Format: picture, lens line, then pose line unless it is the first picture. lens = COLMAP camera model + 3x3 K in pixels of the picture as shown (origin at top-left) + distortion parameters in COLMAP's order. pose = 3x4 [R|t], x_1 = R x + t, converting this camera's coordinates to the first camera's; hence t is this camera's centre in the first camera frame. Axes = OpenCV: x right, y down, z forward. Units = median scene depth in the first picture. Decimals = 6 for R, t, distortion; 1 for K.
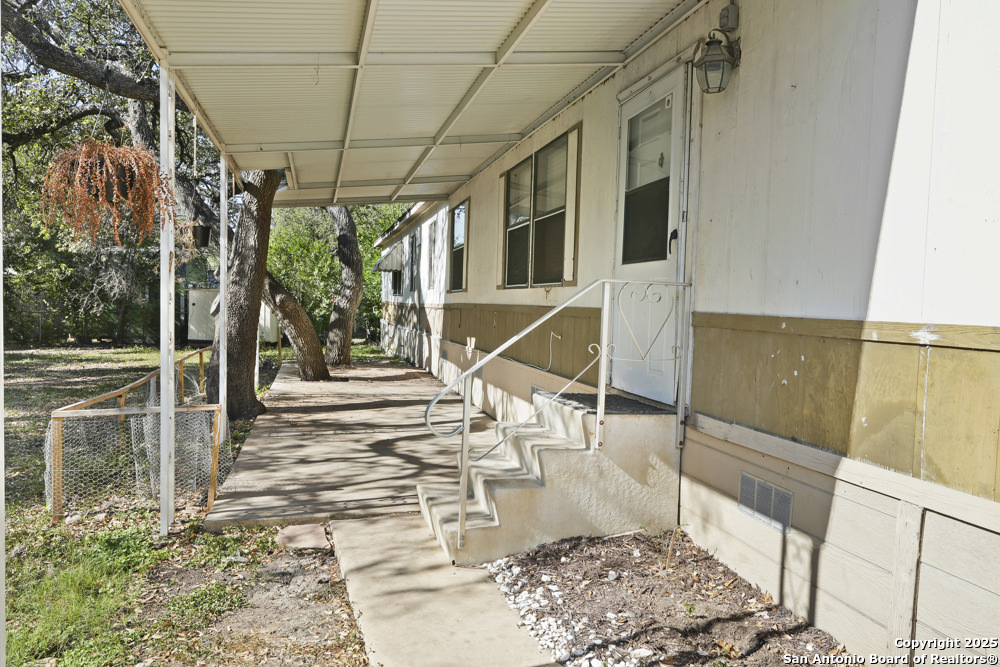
lens RADIAL K [[708.7, 0, 500.0], [0, 708.7, 333.5], [0, 0, 1]] dist [0.000546, -0.000458]
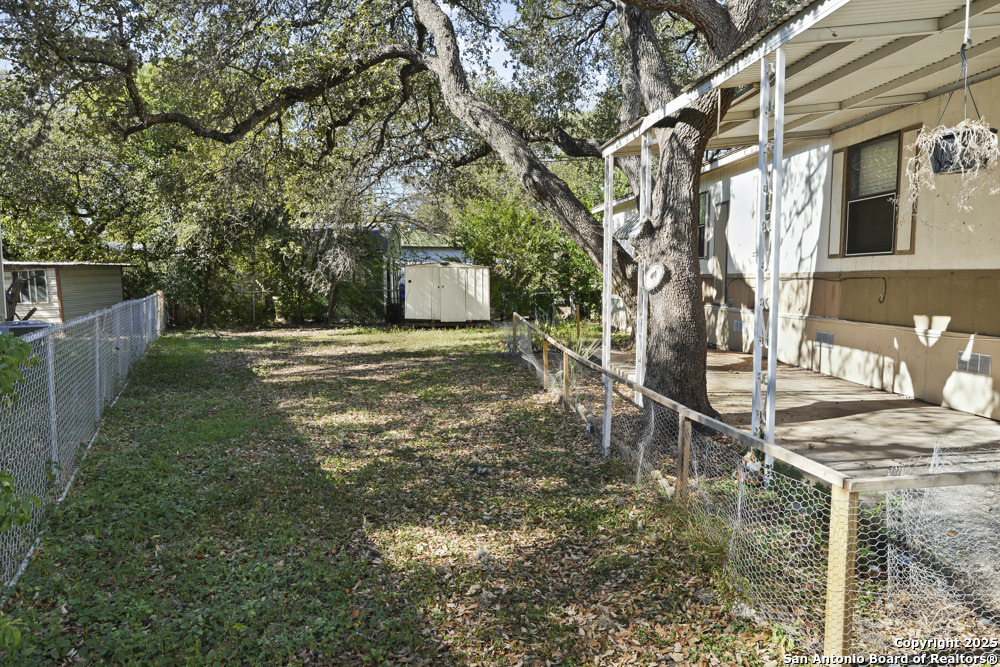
lens RADIAL K [[708.7, 0, 500.0], [0, 708.7, 333.5], [0, 0, 1]] dist [0.000546, -0.000458]
pose [[0.985648, -0.010055, -0.168516, -0.247010], [0.016502, 0.999183, 0.036901, -0.007478], [0.168007, -0.039153, 0.985008, 0.140509]]
